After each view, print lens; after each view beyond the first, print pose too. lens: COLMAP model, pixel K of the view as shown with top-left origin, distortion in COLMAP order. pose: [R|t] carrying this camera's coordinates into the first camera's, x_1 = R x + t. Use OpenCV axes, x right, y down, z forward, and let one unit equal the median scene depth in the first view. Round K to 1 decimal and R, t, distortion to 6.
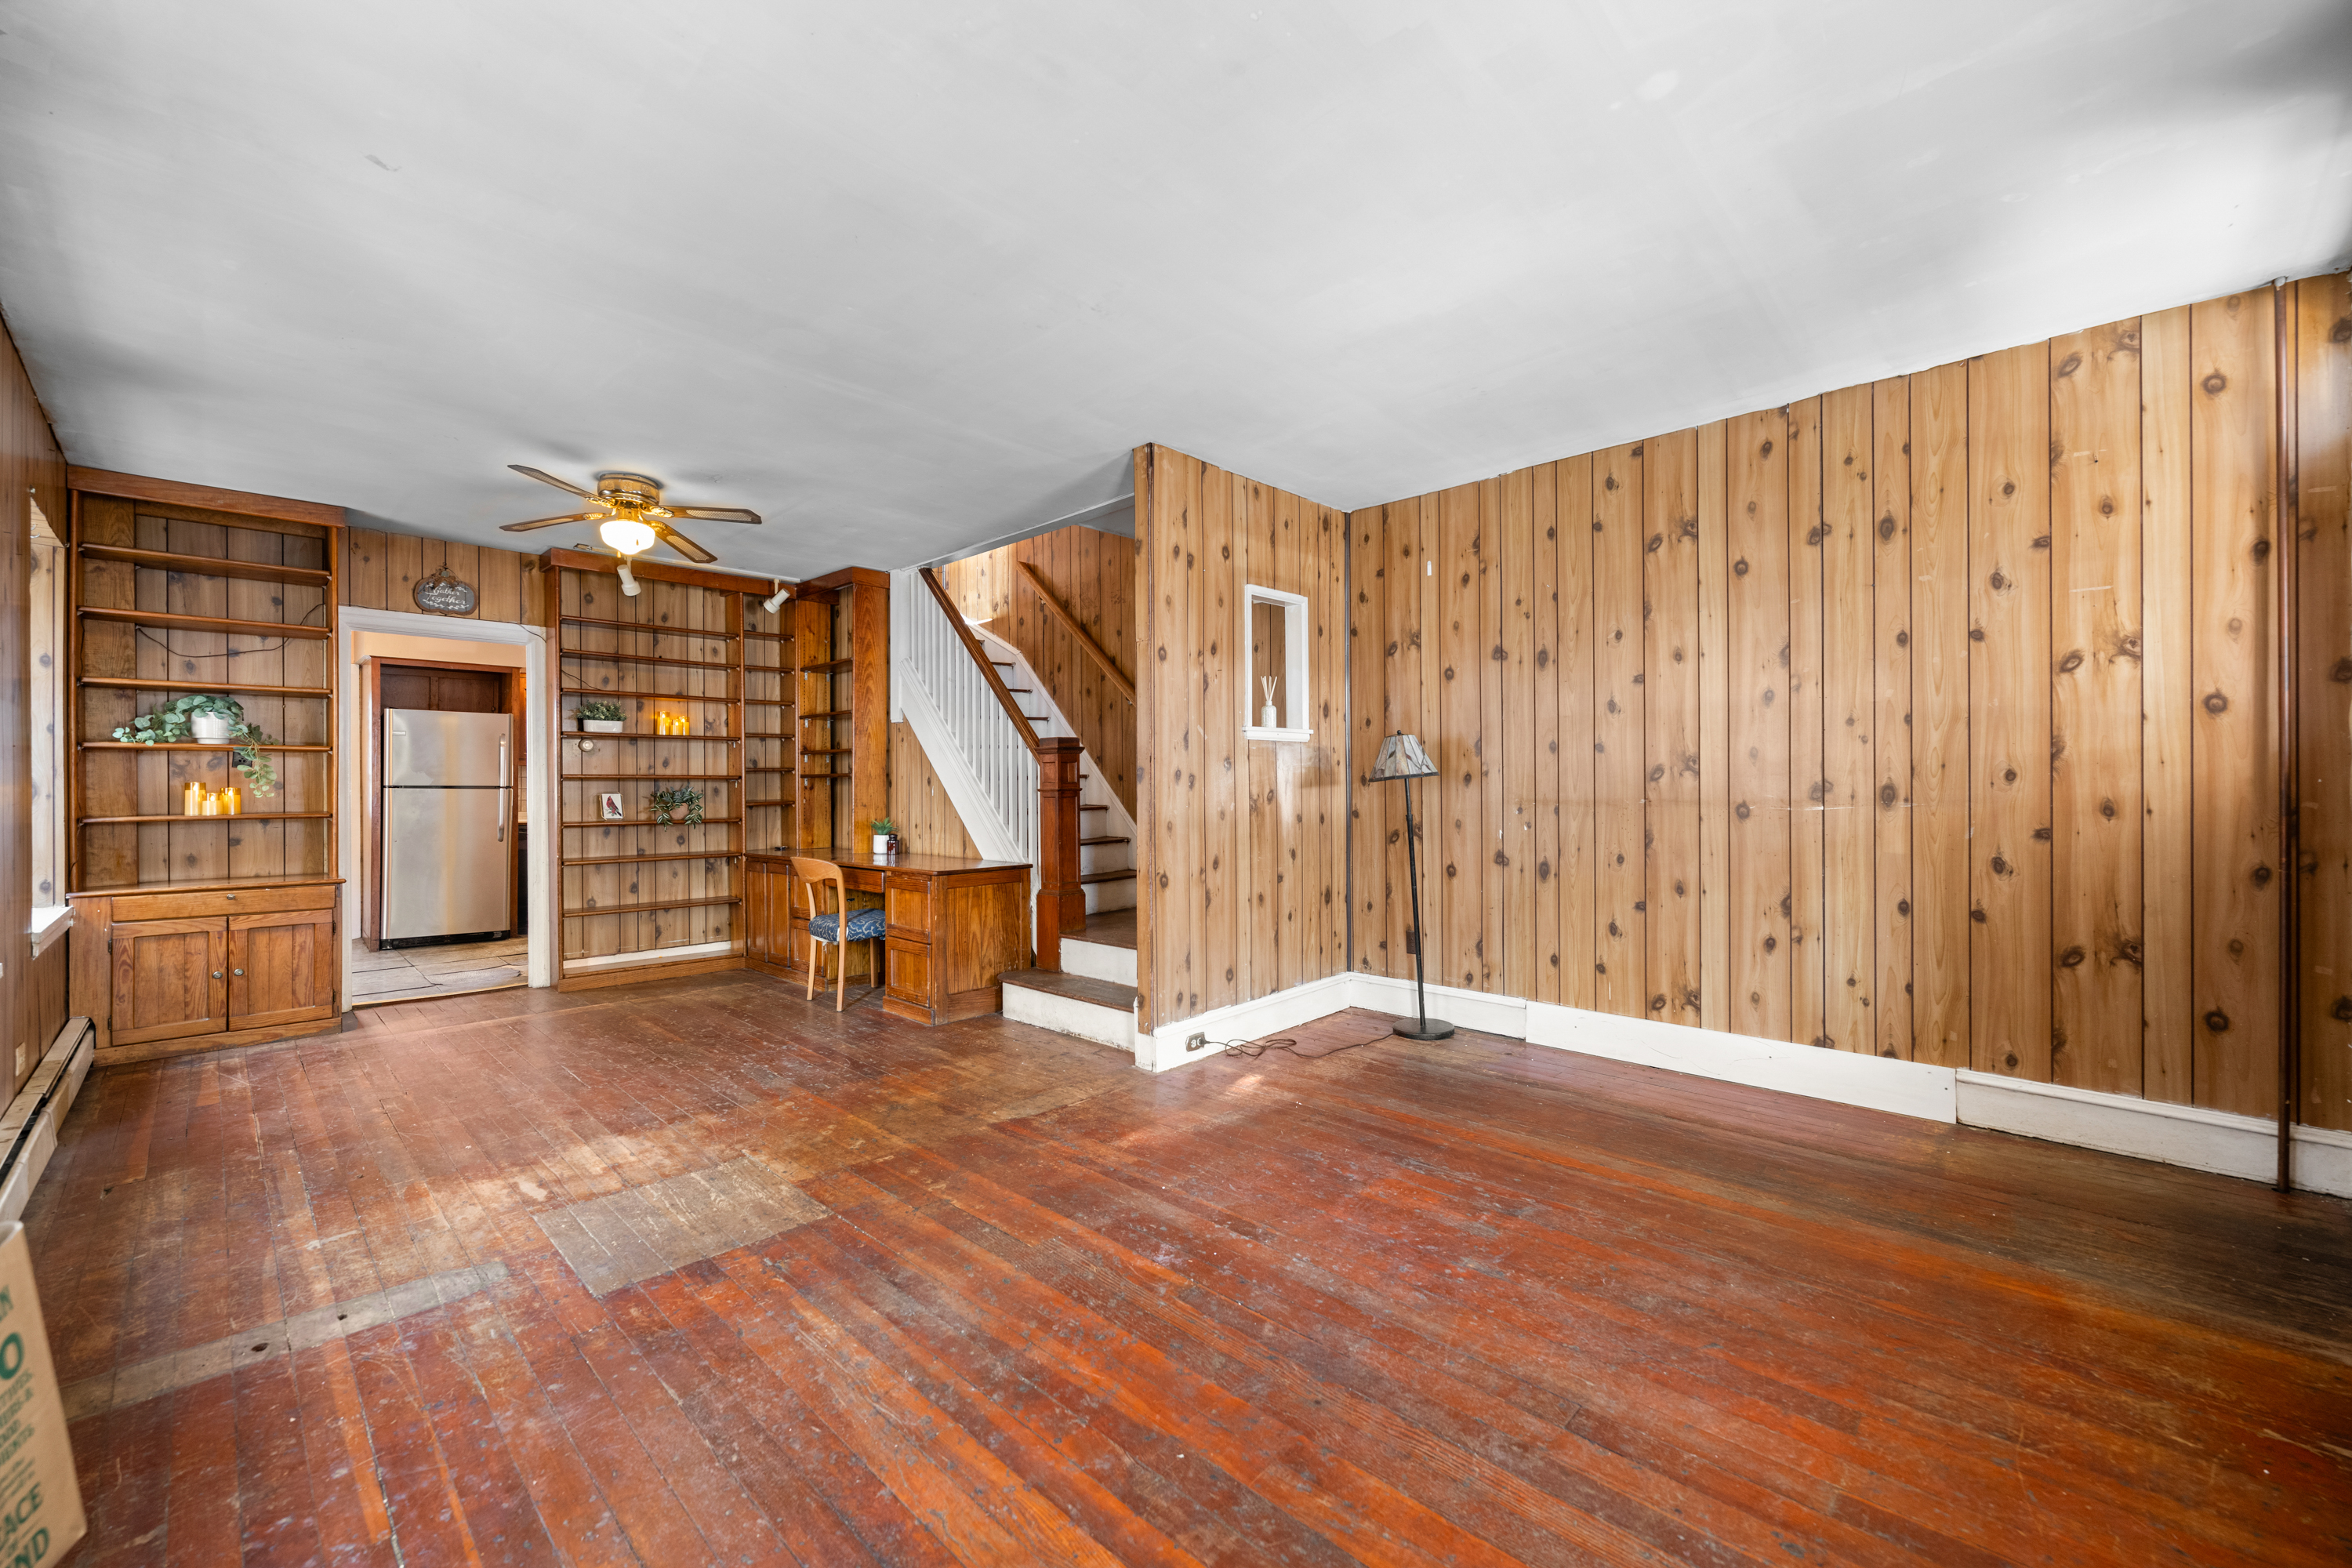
lens RADIAL K [[932.6, 0, 1169.7], [0, 932.6, 782.6], [0, 0, 1]] dist [-0.001109, -0.000192]
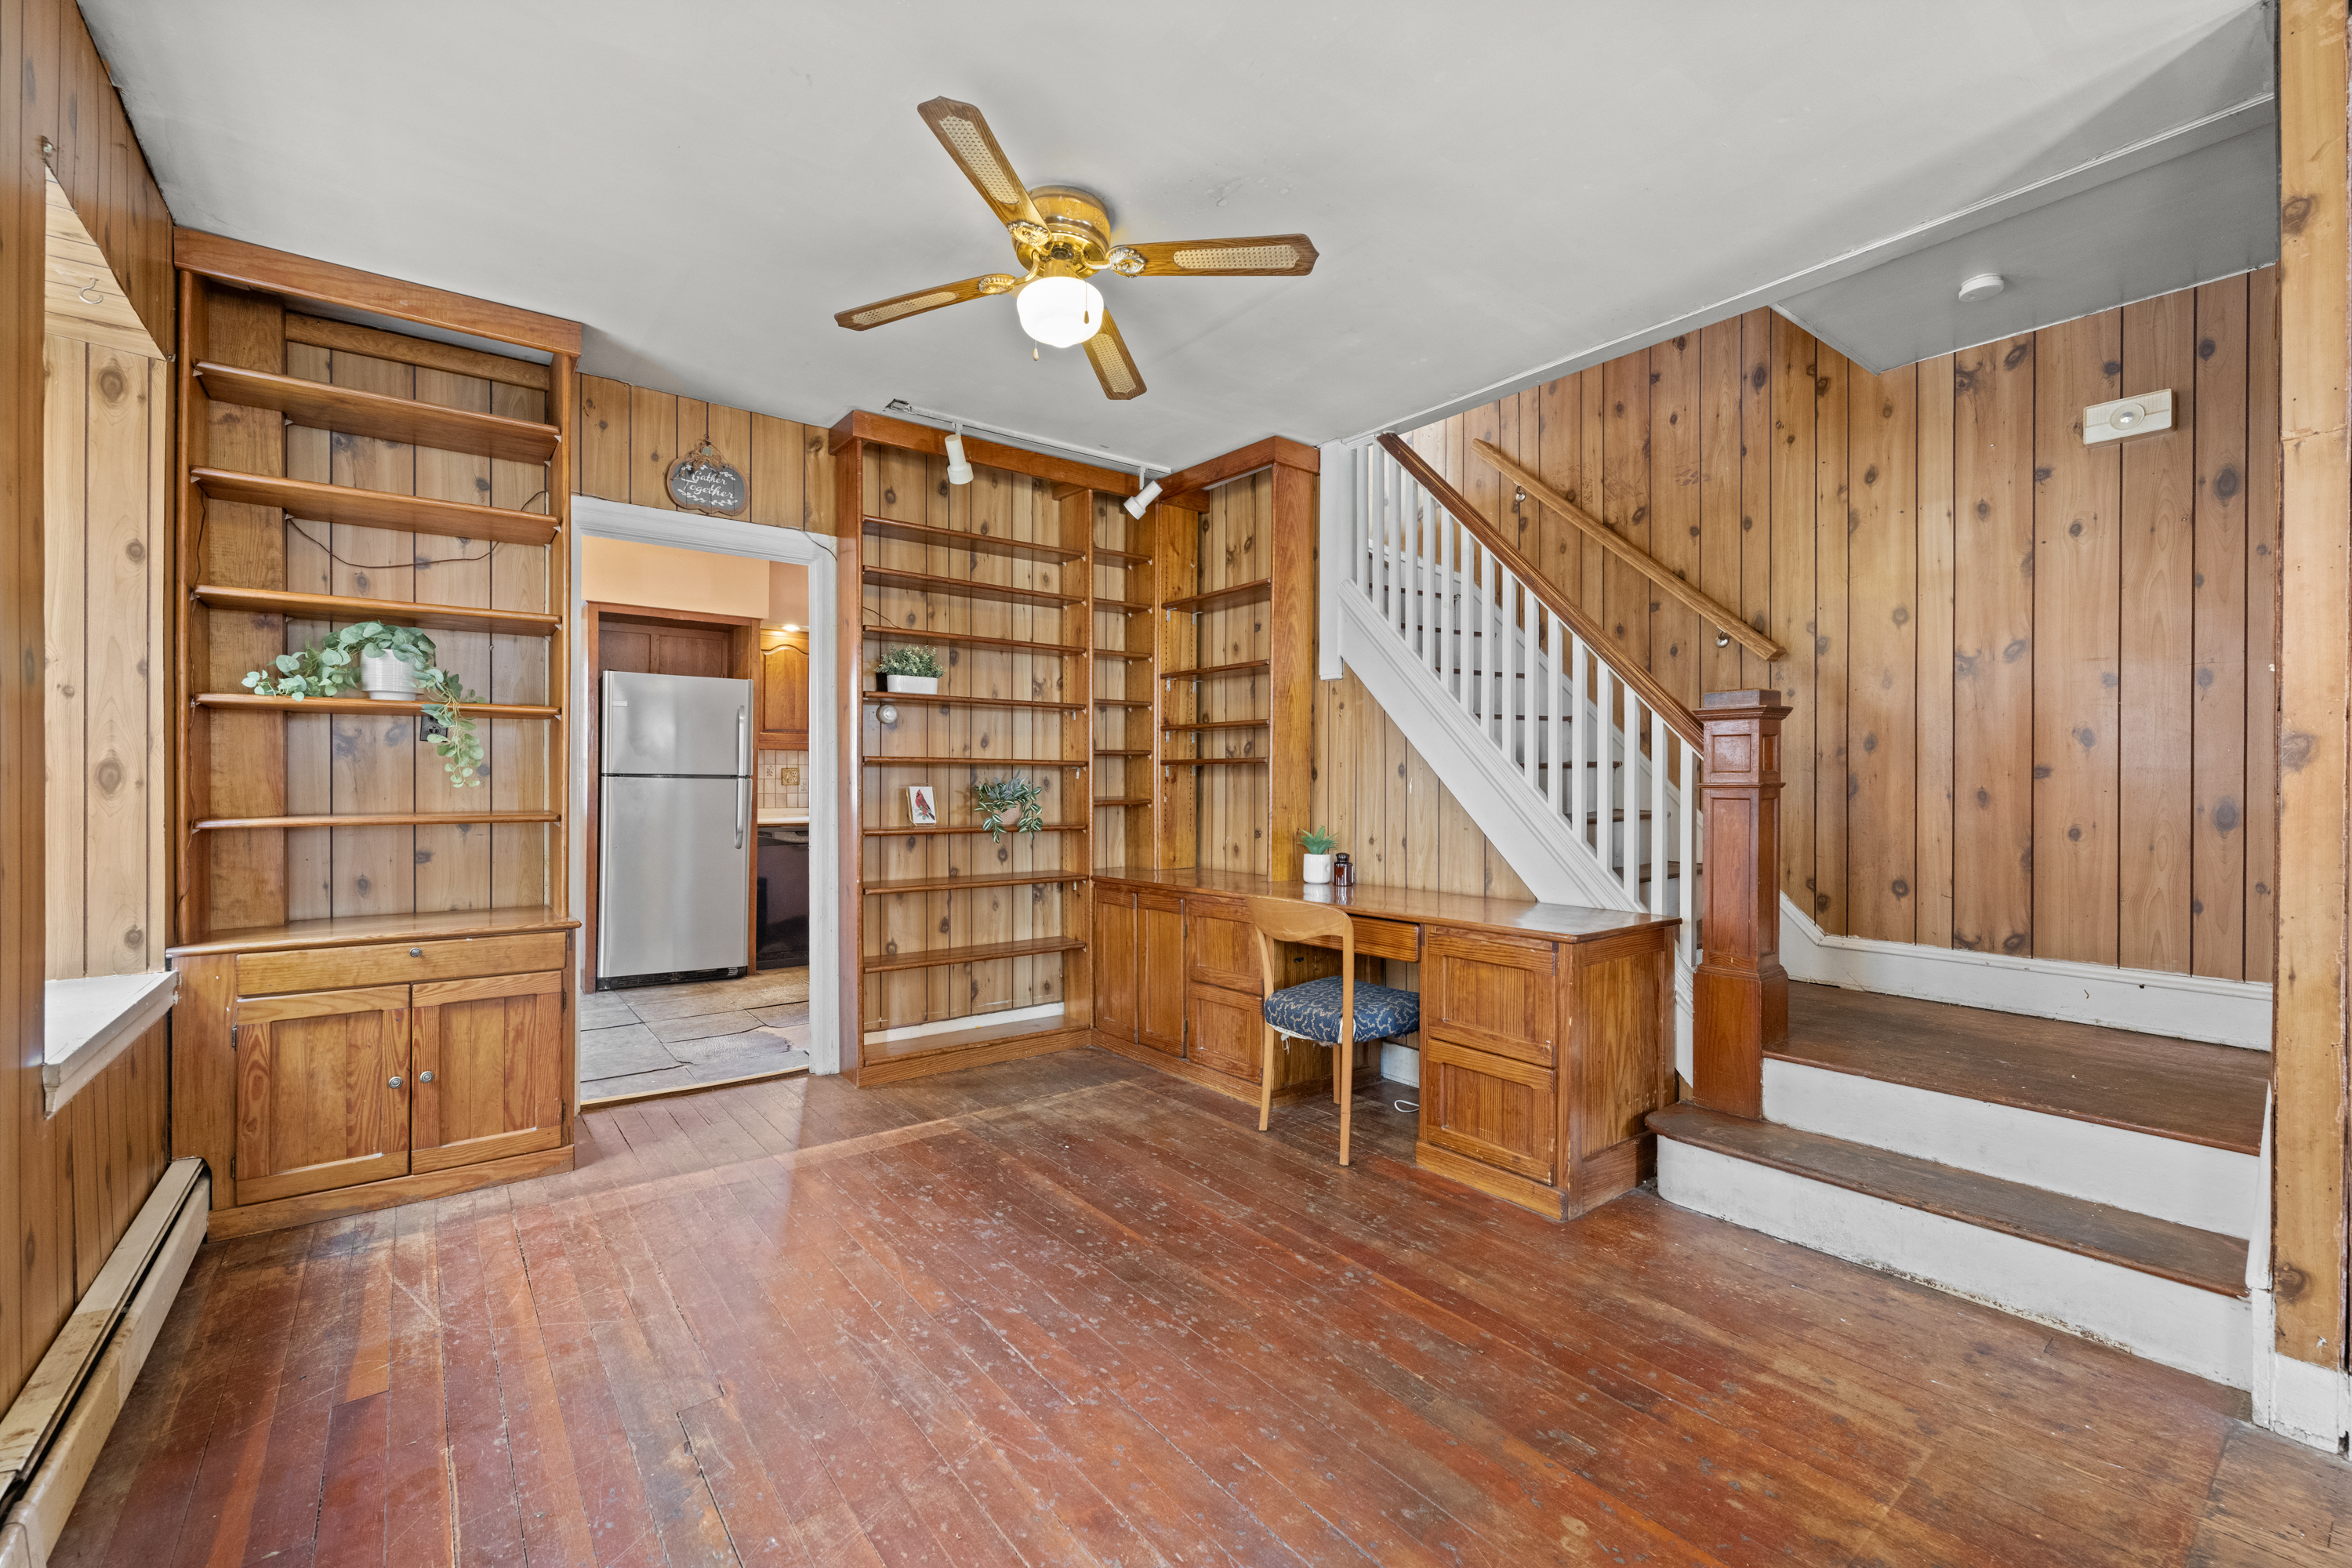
lens RADIAL K [[987.4, 0, 1168.5], [0, 987.4, 780.5], [0, 0, 1]] dist [-0.000262, 0.000246]
pose [[0.989400, 0.006555, -0.145069, -0.396674], [-0.006254, 0.999977, 0.002531, 0.005890], [0.145083, -0.001597, 0.989418, 0.400821]]
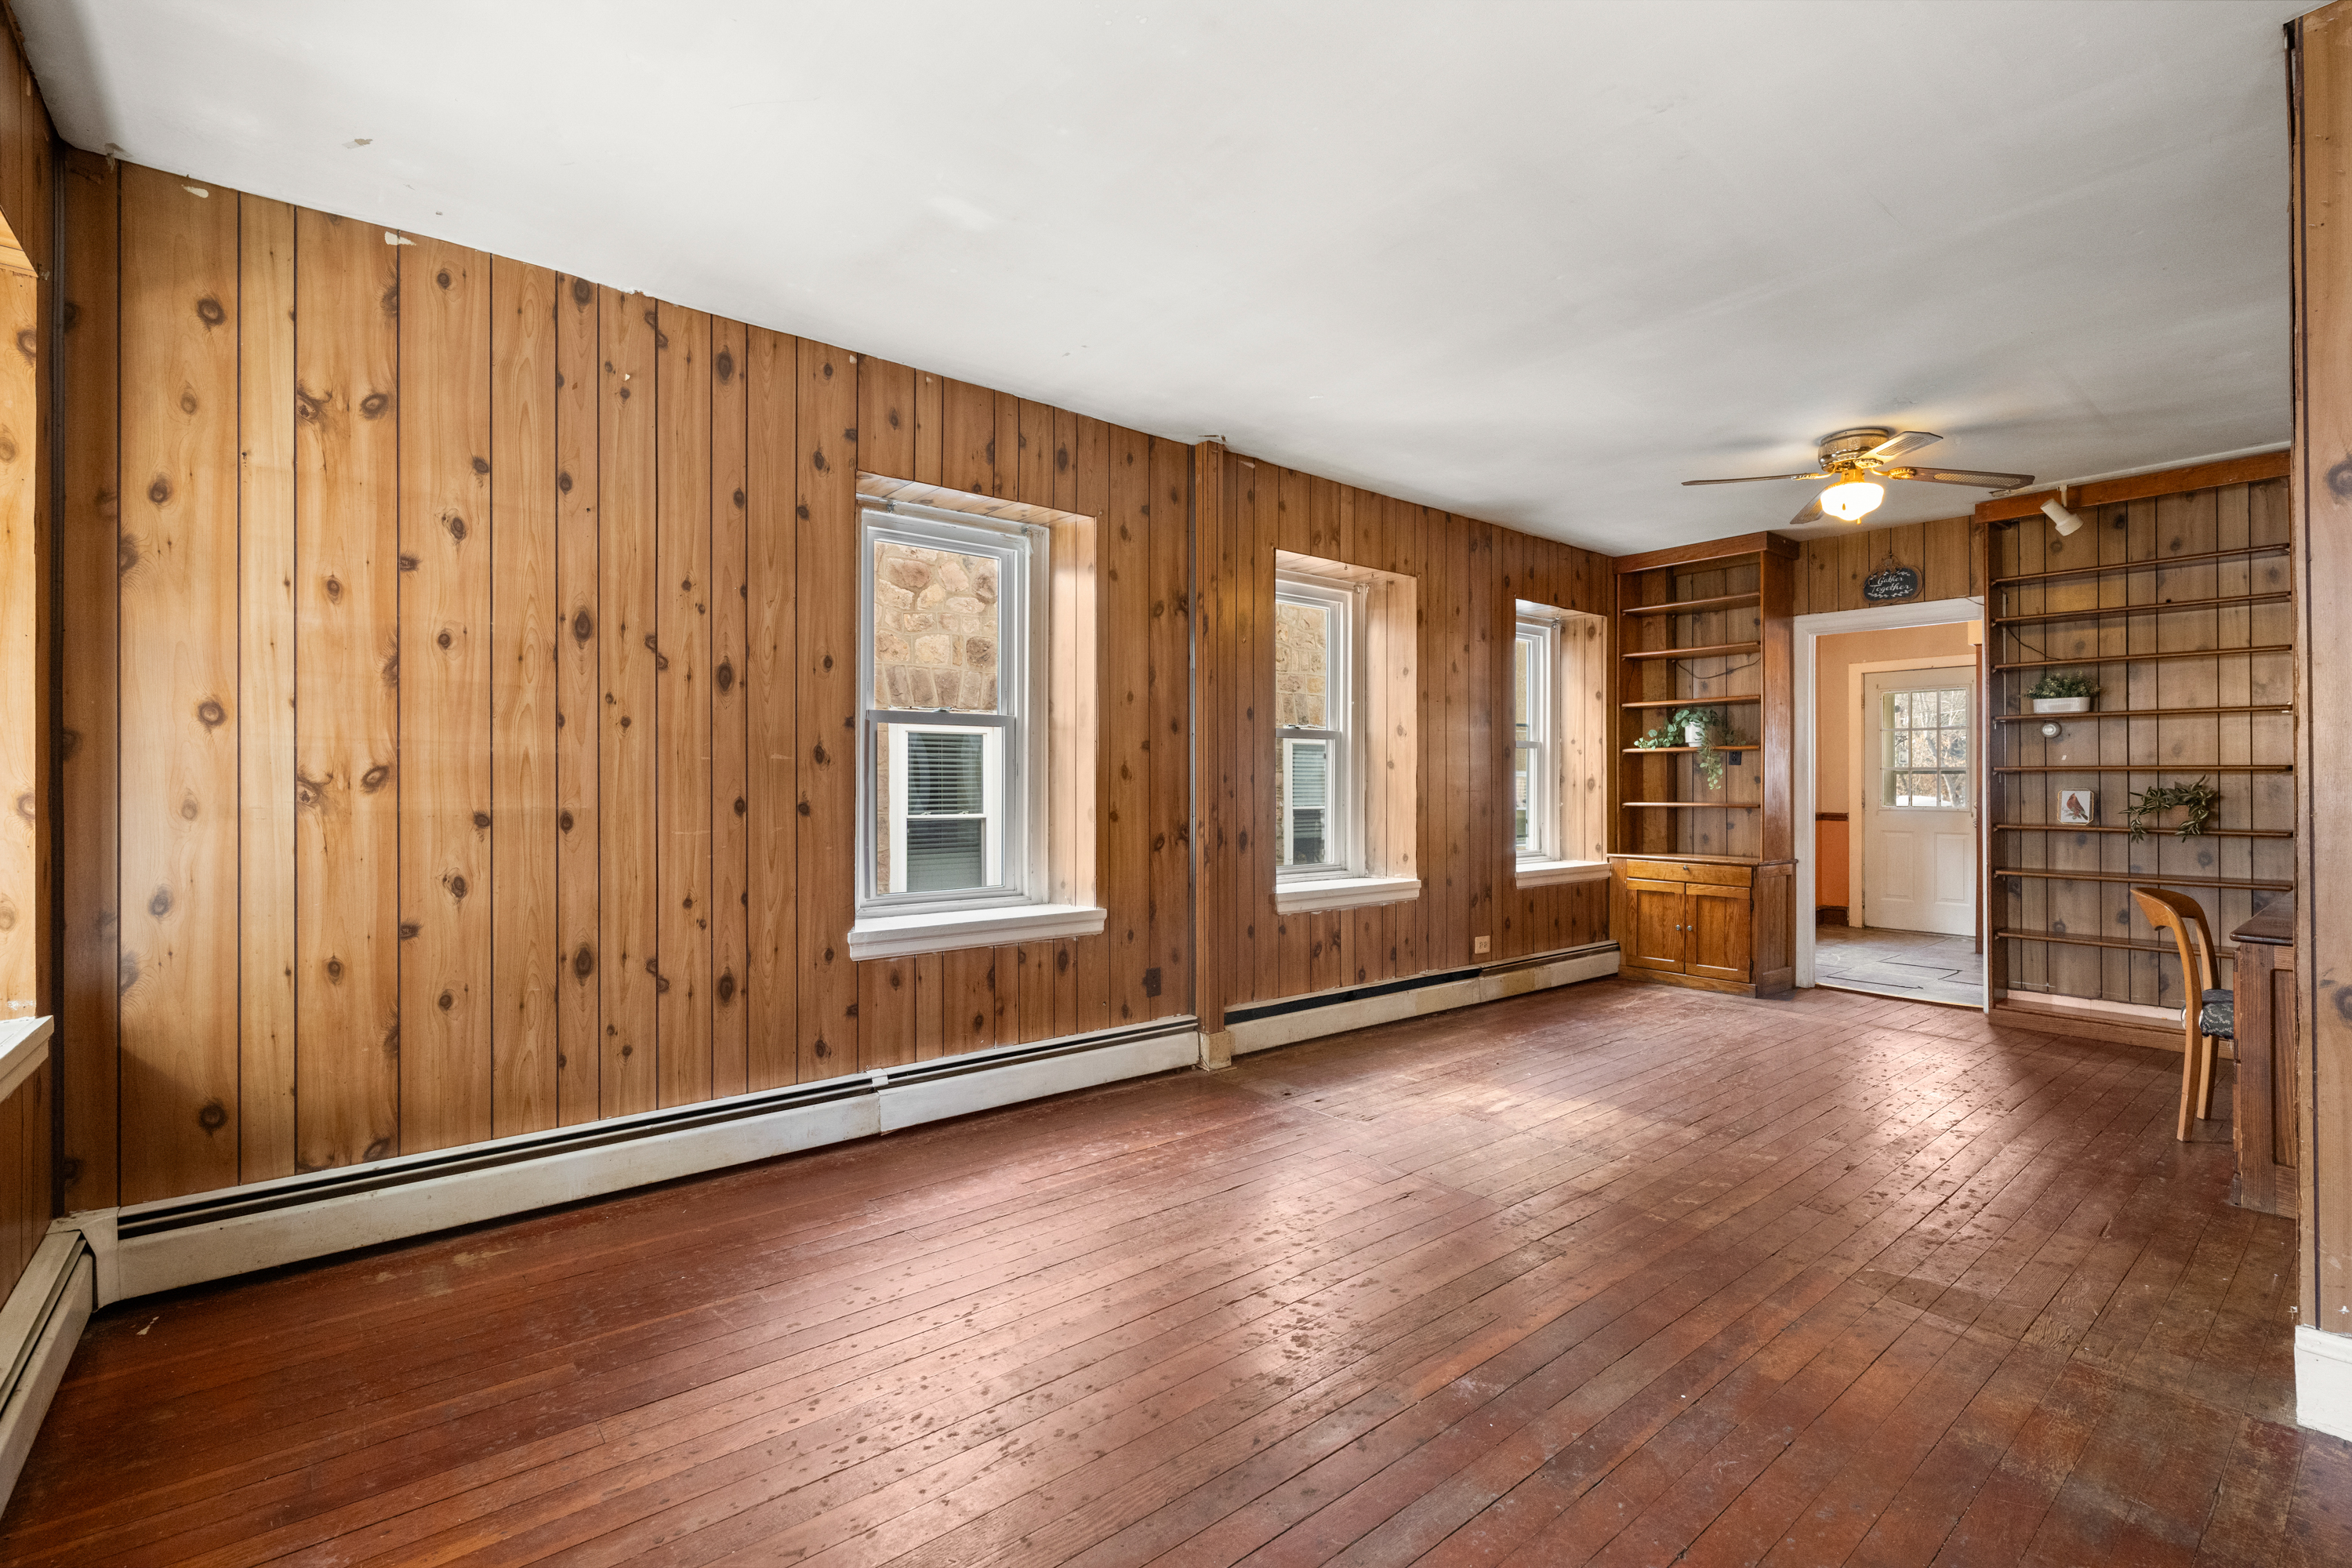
lens RADIAL K [[1054.0, 0, 1170.5], [0, 1054.0, 784.1], [0, 0, 1]] dist [0.000907, 0.000241]
pose [[-0.111901, 0.005389, -0.993705, 0.451817], [0.002736, 0.999983, 0.005115, -0.000262], [0.993716, -0.002146, -0.111914, 0.427265]]
